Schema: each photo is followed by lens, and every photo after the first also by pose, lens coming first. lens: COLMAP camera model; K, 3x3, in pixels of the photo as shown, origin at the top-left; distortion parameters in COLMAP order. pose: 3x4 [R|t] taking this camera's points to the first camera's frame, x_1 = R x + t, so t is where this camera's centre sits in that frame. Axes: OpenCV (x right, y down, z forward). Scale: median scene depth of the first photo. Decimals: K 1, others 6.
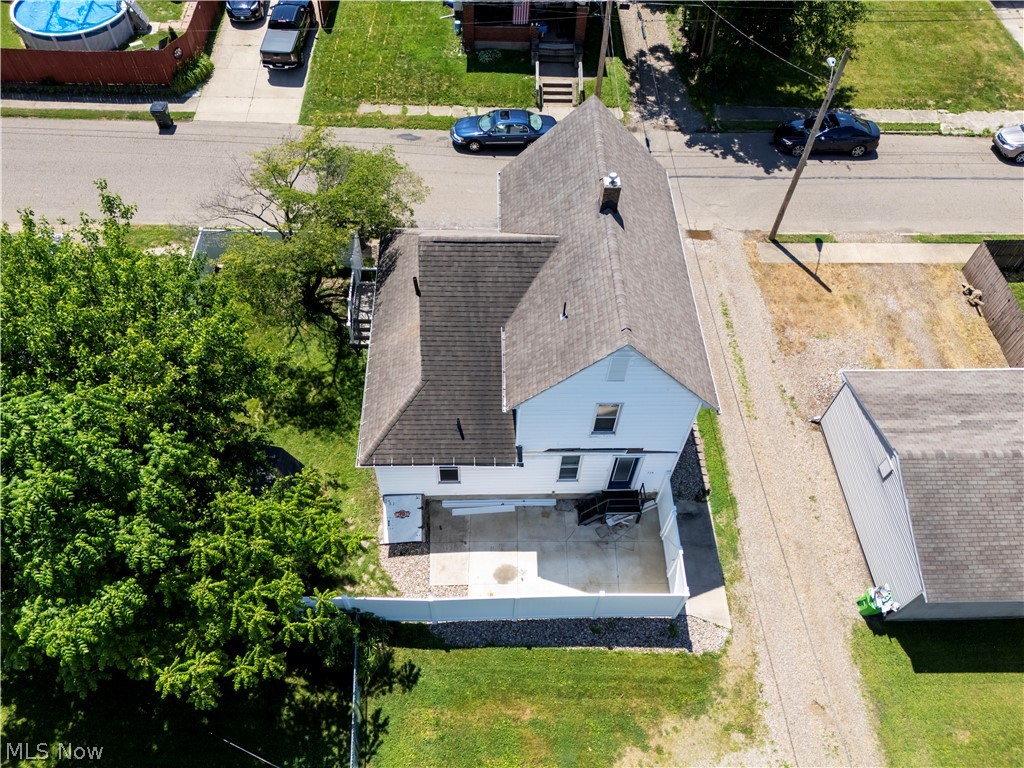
lens RADIAL K [[797.8, 0, 525.6], [0, 797.8, 352.2], [0, 0, 1]] dist [0.056241, -0.062633]
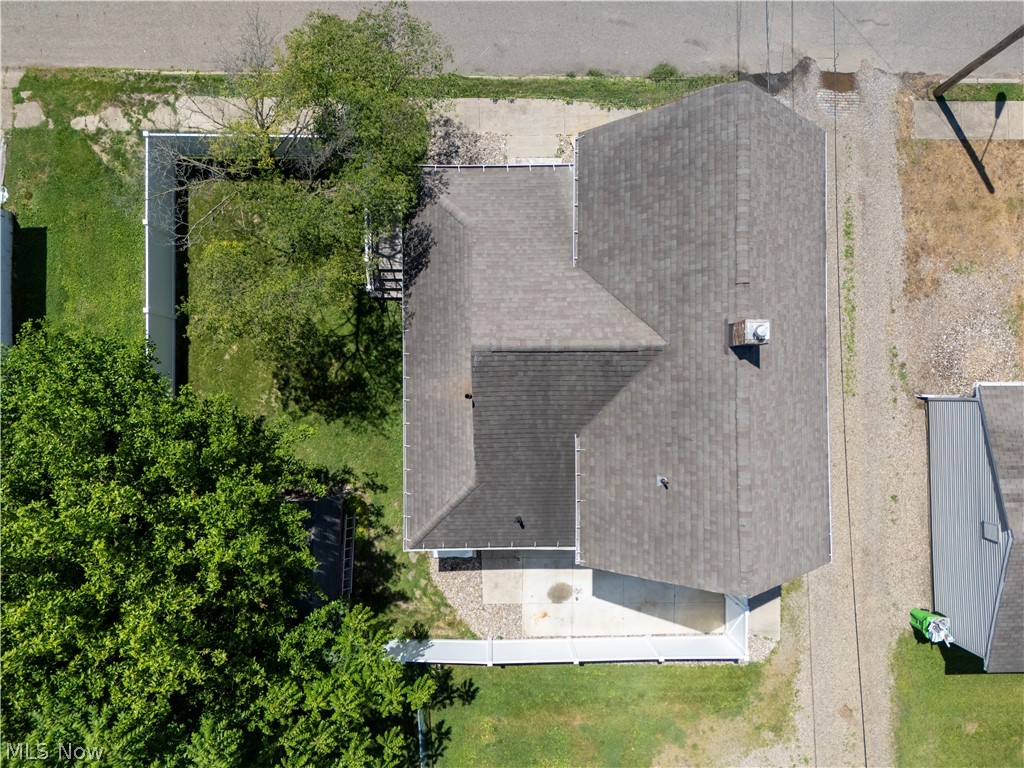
lens RADIAL K [[797.8, 0, 518.1], [0, 797.8, 380.6], [0, 0, 1]] dist [0.056241, -0.062633]
pose [[0.999545, 0.030169, -0.000302, -0.088266], [-0.023794, 0.794400, 0.606928, -0.549512], [0.018550, -0.606645, 0.794757, 0.399231]]
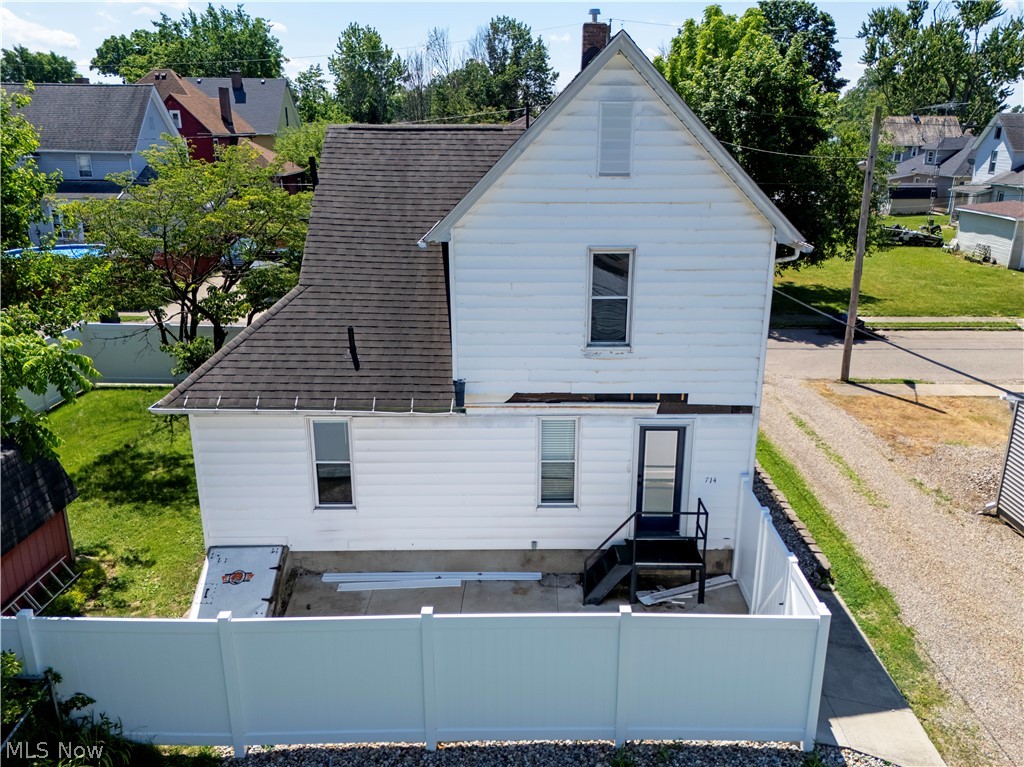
lens RADIAL K [[797.8, 0, 539.7], [0, 797.8, 361.8], [0, 0, 1]] dist [0.056241, -0.062633]
pose [[0.999108, -0.031599, -0.028003, 0.063298], [0.008948, 0.806642, -0.590972, 0.431738], [0.041262, 0.590195, 0.806206, 0.554302]]
